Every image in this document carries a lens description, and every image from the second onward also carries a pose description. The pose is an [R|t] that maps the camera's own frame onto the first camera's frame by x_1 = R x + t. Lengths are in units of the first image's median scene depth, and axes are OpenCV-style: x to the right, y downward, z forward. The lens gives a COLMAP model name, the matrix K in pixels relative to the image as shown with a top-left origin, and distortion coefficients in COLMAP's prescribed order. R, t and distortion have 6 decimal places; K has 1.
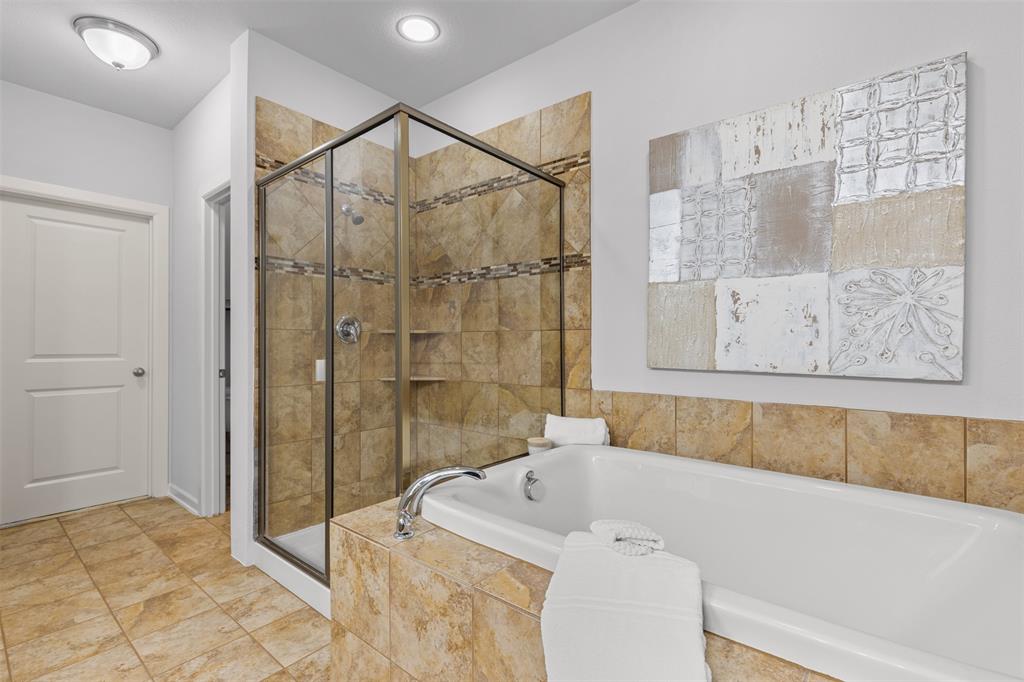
lens RADIAL K [[464.7, 0, 510.2], [0, 464.7, 340.7], [0, 0, 1]] dist [0.009590, -0.002082]
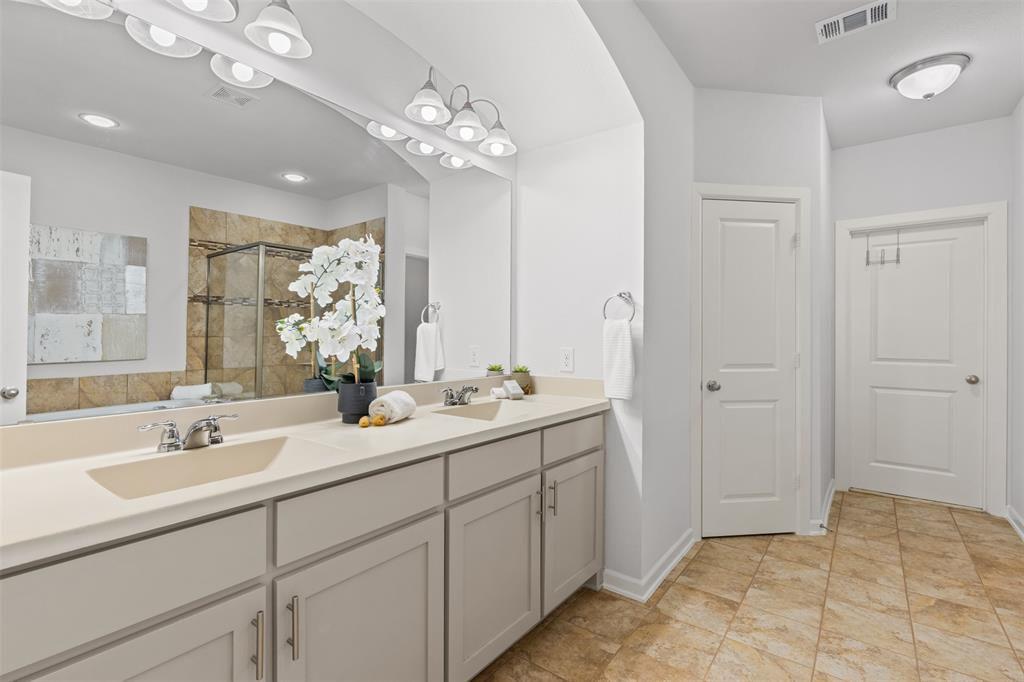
lens RADIAL K [[464.7, 0, 511.1], [0, 464.7, 337.6], [0, 0, 1]] dist [0.009590, -0.002082]
pose [[0.047552, 0.001400, -0.998868, 0.198313], [0.002009, 0.999997, 0.001497, -0.034619], [0.998867, -0.002078, 0.047549, -0.014223]]
